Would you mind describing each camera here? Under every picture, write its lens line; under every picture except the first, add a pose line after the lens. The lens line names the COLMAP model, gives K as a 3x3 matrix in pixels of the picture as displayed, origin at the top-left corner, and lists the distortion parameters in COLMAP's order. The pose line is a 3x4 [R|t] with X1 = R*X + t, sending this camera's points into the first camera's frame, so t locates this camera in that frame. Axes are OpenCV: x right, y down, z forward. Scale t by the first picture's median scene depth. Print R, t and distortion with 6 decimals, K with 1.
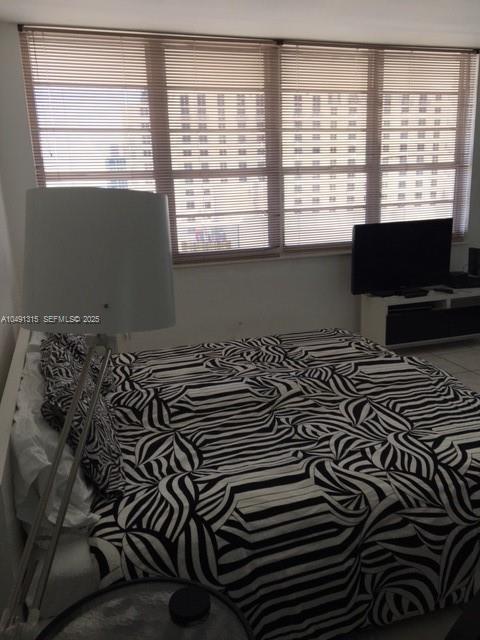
lens RADIAL K [[536.0, 0, 241.3], [0, 536.0, 320.3], [0, 0, 1]] dist [0.038165, -0.009730]
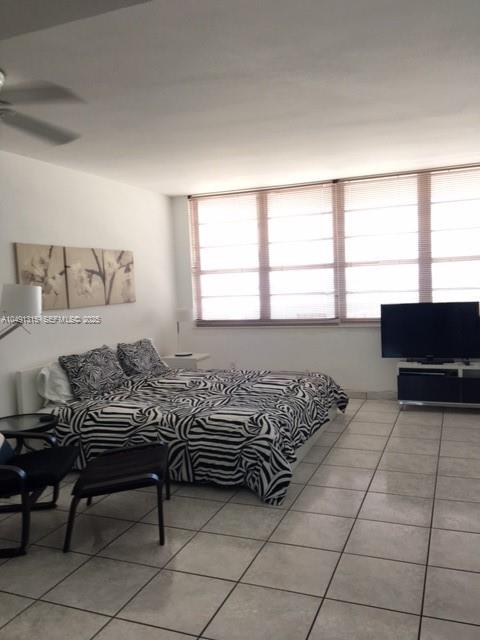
lens RADIAL K [[536.0, 0, 238.4], [0, 536.0, 319.5], [0, 0, 1]] dist [0.038165, -0.009730]
pose [[0.767605, 0.043075, -0.639474, 0.765956], [-0.139715, 0.984990, -0.101360, 0.041019], [0.625510, 0.167148, 0.762102, -0.207239]]
